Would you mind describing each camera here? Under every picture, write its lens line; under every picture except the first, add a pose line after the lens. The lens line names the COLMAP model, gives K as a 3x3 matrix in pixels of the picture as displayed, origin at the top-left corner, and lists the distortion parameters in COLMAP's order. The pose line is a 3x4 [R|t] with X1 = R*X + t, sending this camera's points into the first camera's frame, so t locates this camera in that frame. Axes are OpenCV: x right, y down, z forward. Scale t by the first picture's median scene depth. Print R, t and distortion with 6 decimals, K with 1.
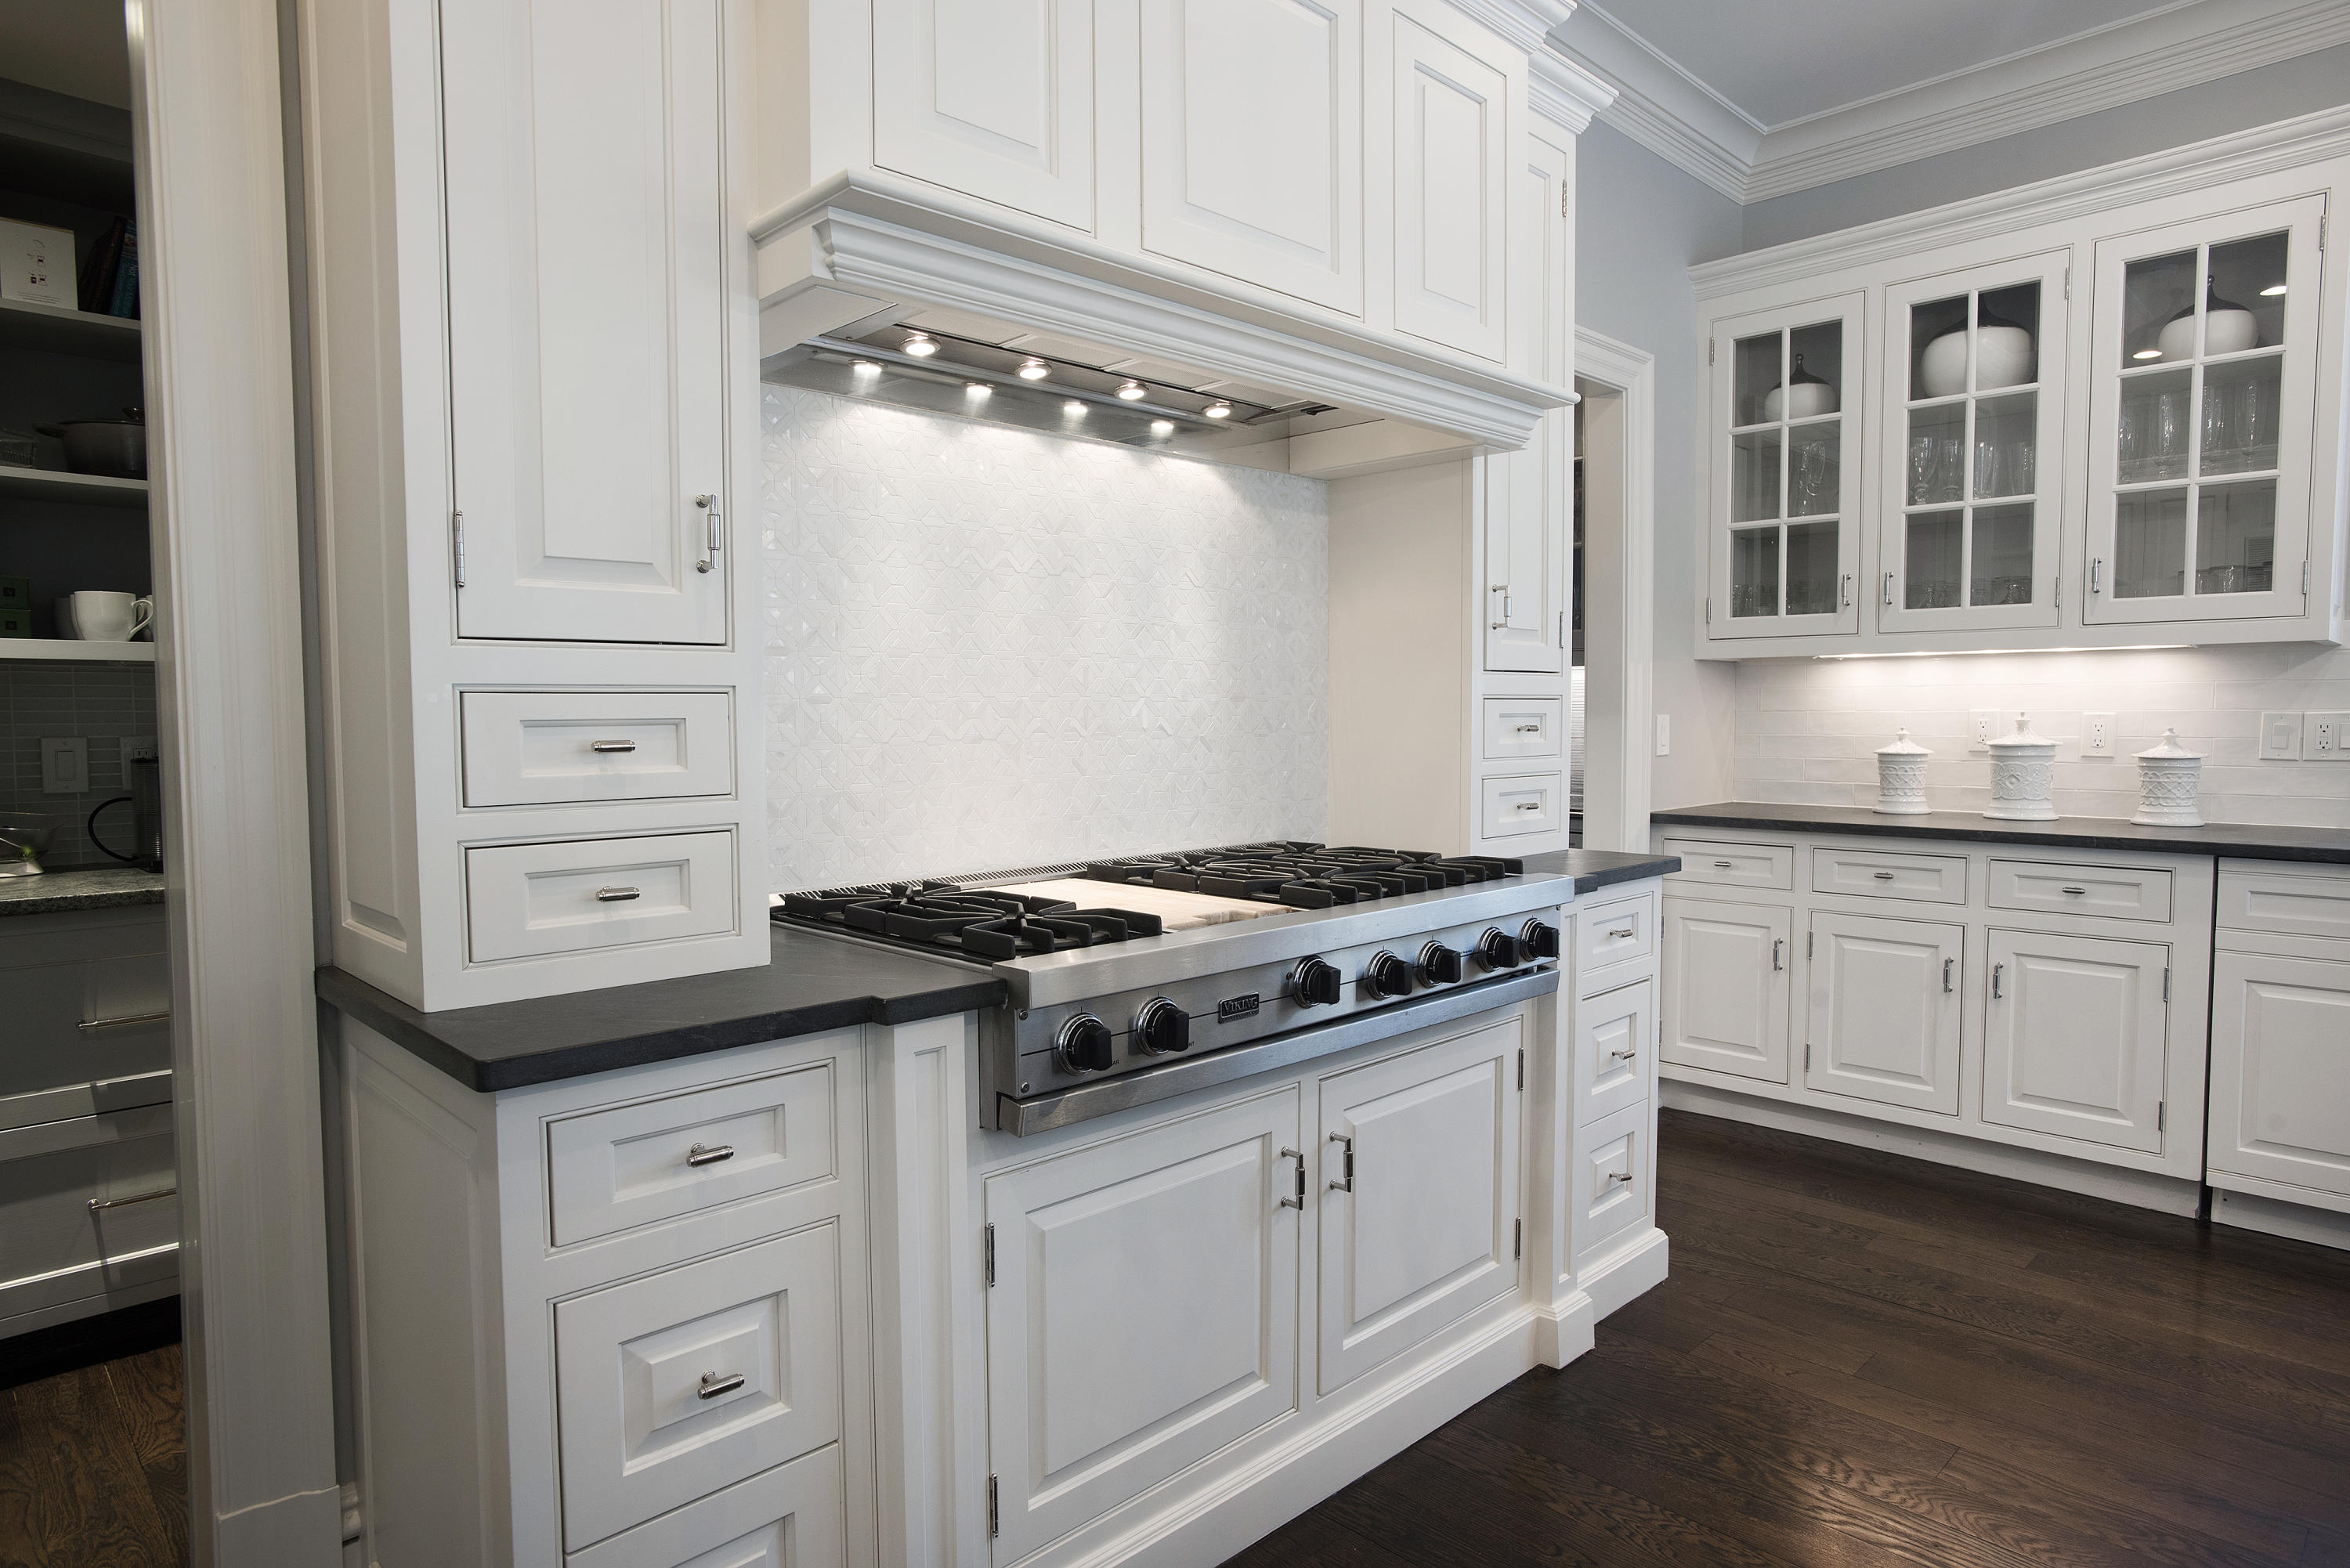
lens RADIAL K [[1372.2, 0, 1218.7], [0, 1372.2, 801.0], [0, 0, 1]] dist [-0.016618, 0.013134]
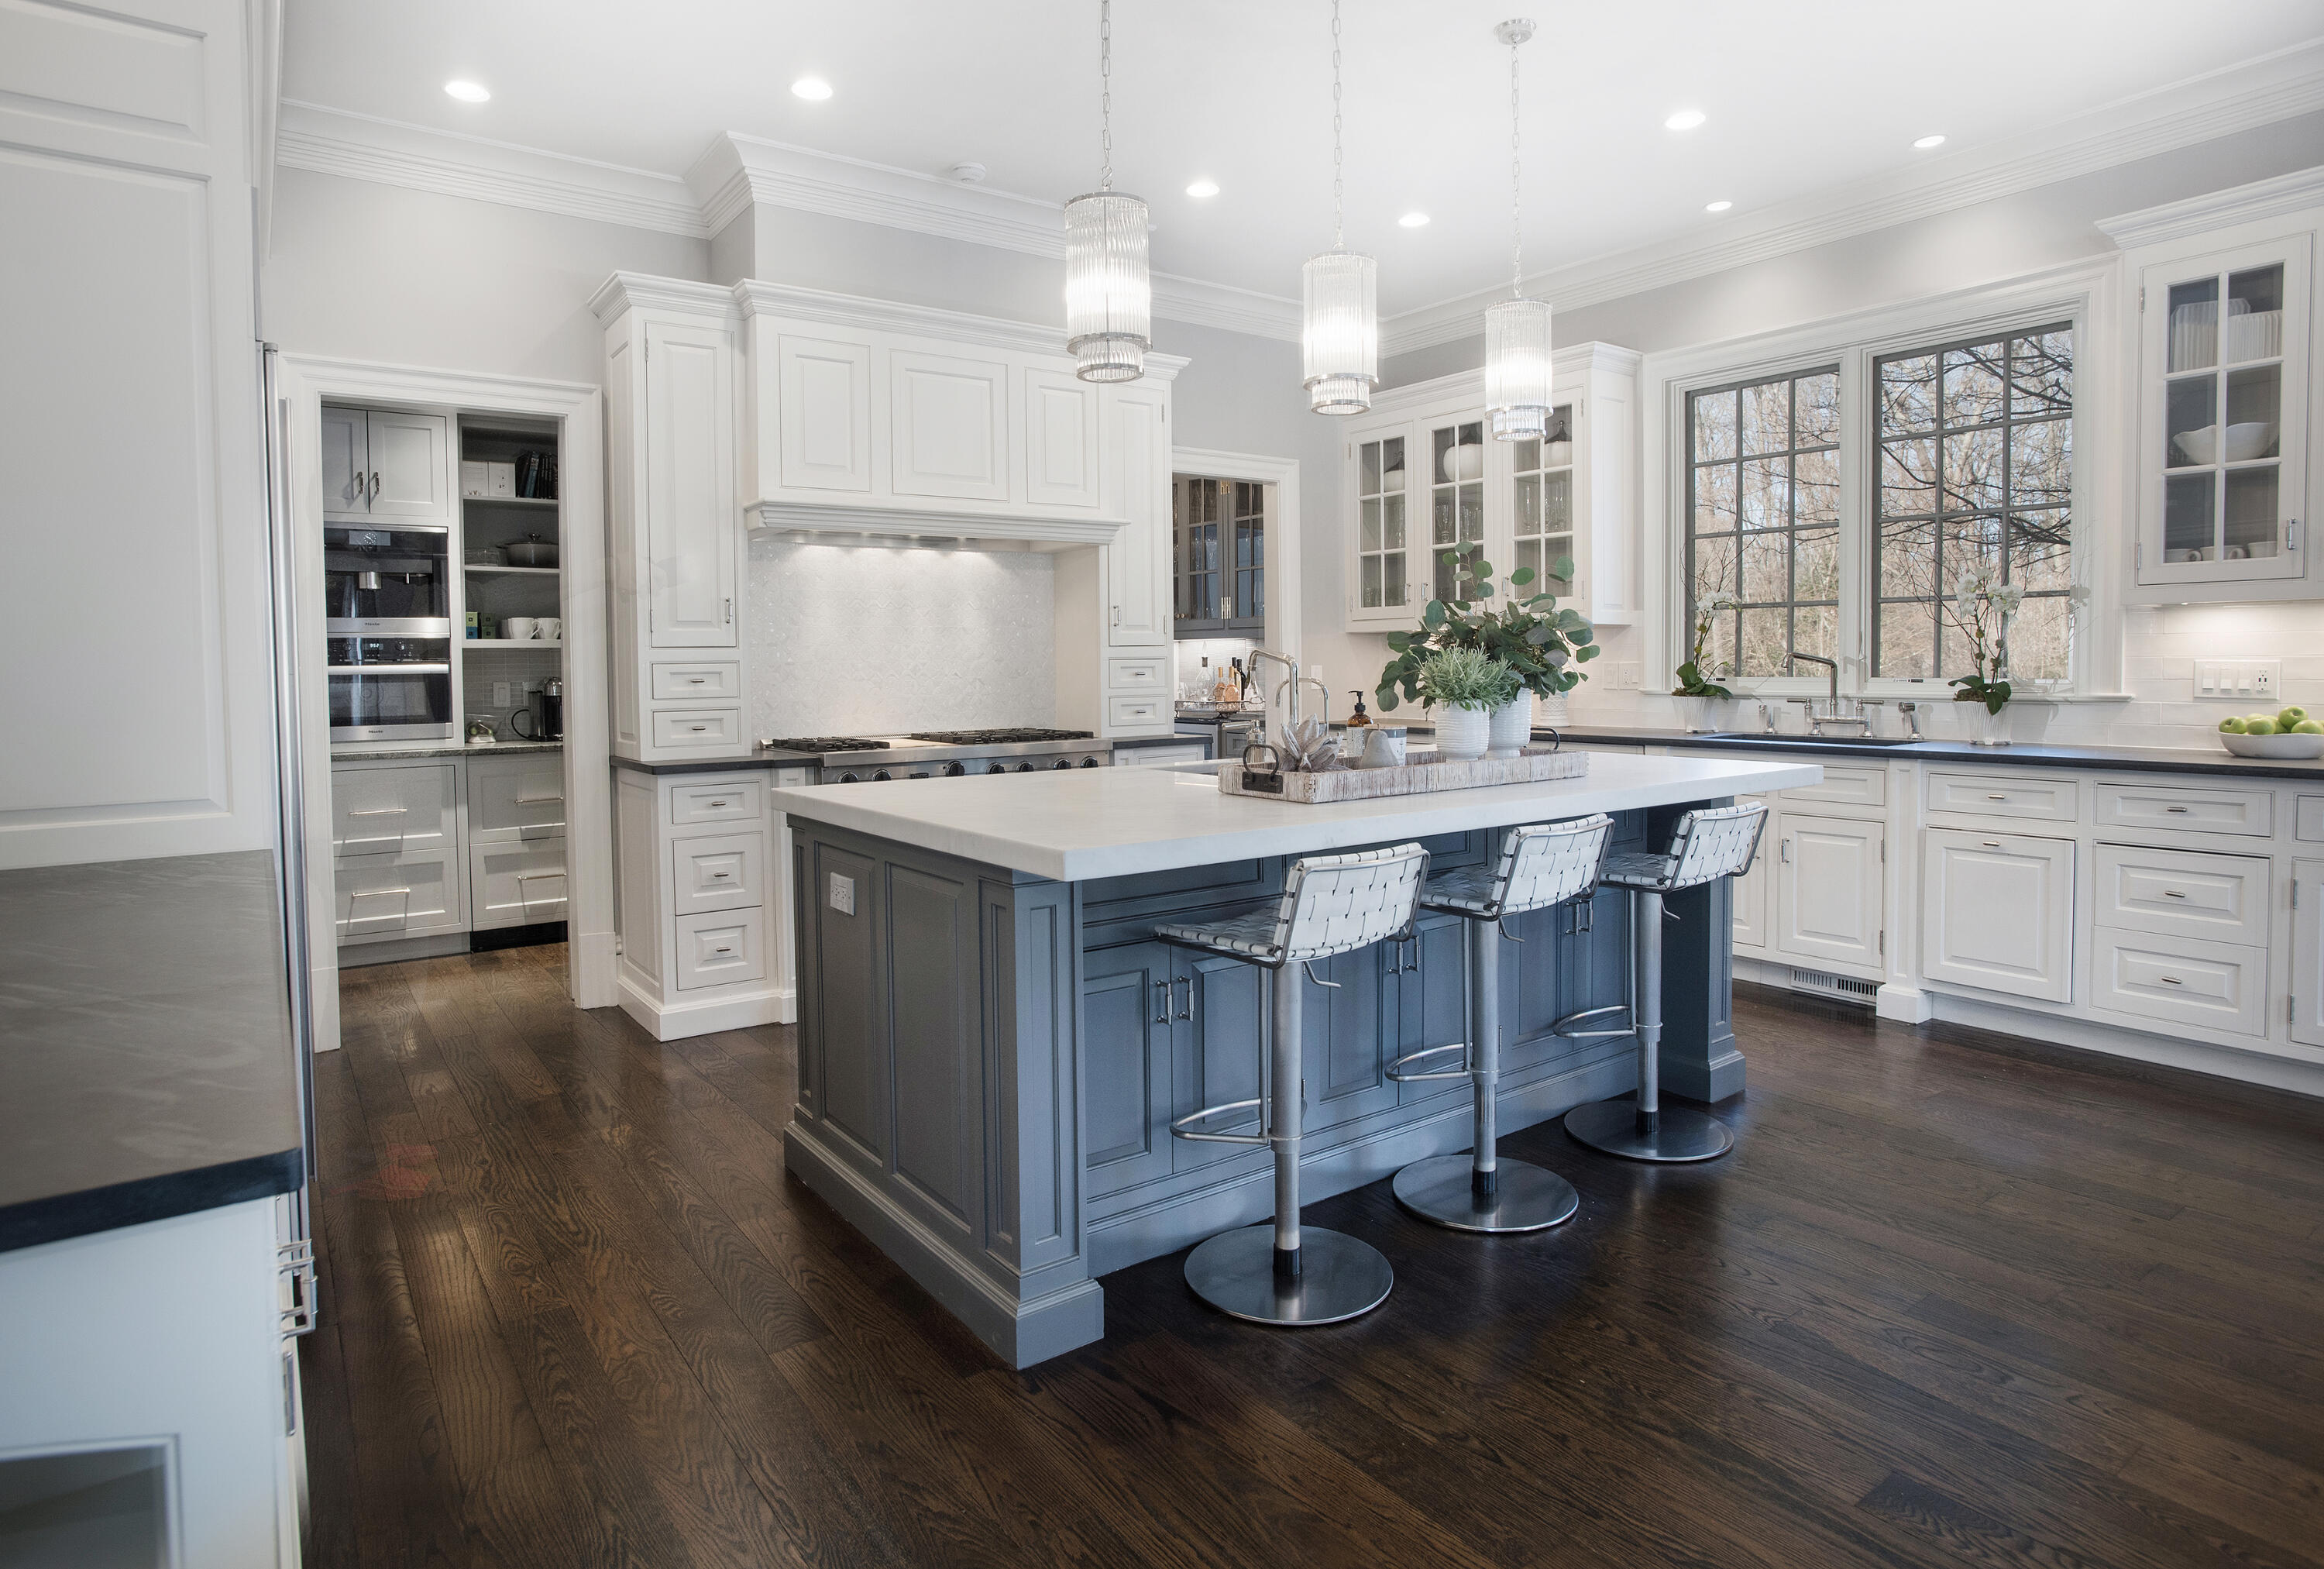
lens RADIAL K [[1285.9, 0, 1132.2], [0, 1285.9, 728.5], [0, 0, 1]] dist [-0.023595, 0.002991]
pose [[0.983937, 0.001269, -0.178510, 0.574267], [-0.003623, 0.999911, -0.012859, 0.055985], [0.178478, 0.013300, 0.983854, -0.924899]]
